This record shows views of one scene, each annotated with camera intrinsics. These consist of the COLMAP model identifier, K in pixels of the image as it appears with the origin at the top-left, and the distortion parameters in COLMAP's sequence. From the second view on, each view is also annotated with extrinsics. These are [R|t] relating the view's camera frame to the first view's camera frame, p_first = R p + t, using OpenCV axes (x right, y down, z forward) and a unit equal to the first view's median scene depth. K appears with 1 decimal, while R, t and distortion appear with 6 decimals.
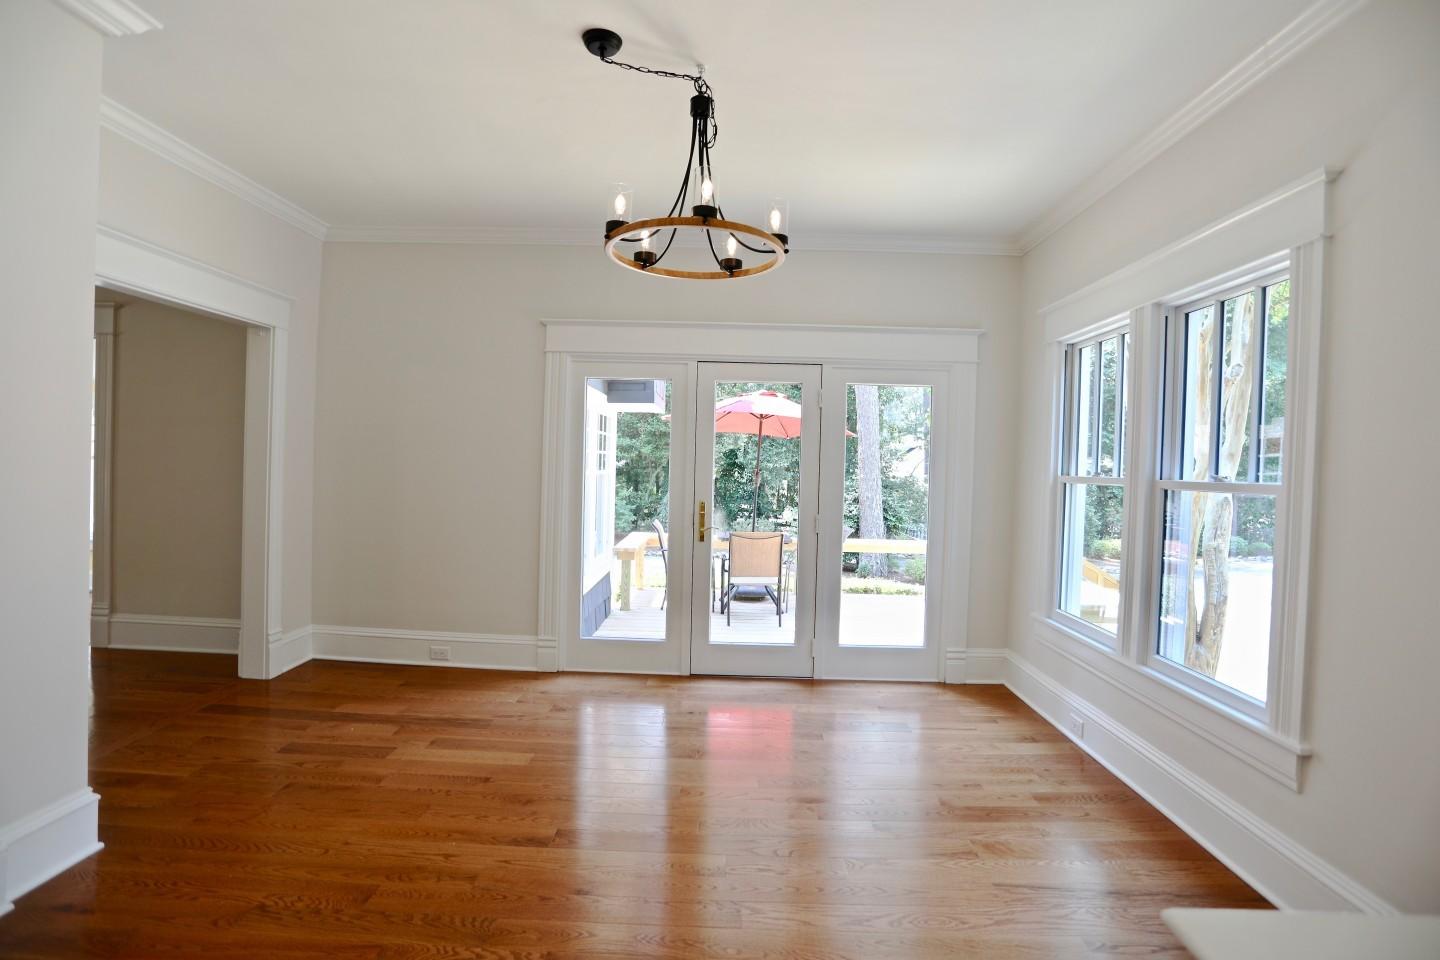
lens RADIAL K [[704.9, 0, 715.4], [0, 704.9, 474.2], [0, 0, 1]] dist [-0.076900, 0.037996]
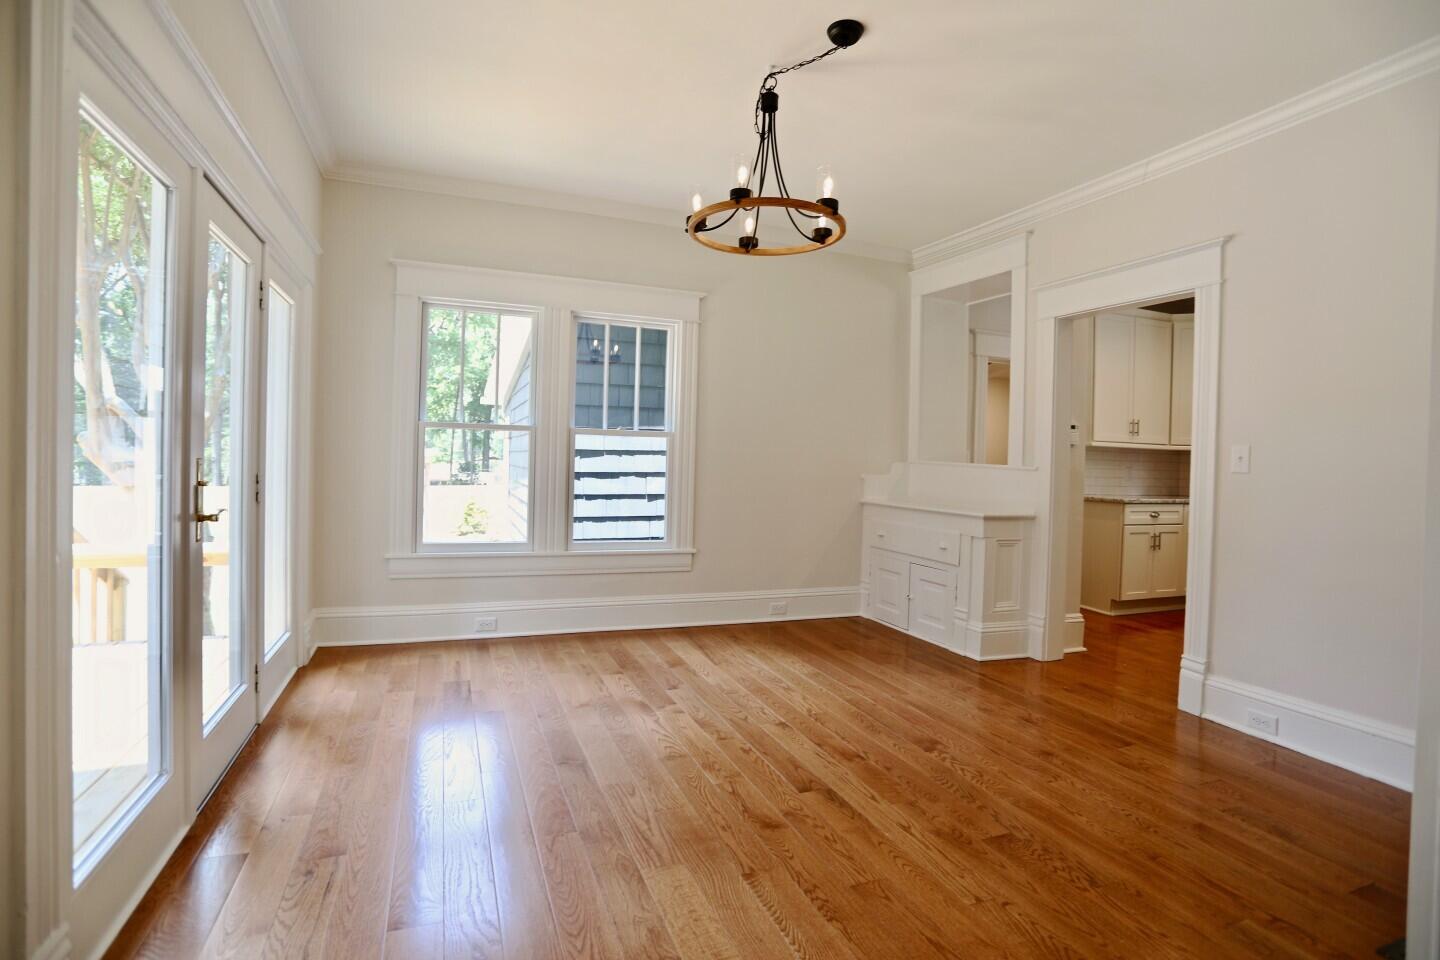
lens RADIAL K [[704.9, 0, 715.4], [0, 704.9, 474.2], [0, 0, 1]] dist [-0.076900, 0.037996]
pose [[-0.389867, -0.057331, 0.919085, -1.181916], [-0.025729, 0.998349, 0.051361, 0.028334], [-0.920512, -0.003623, -0.390698, 1.683376]]
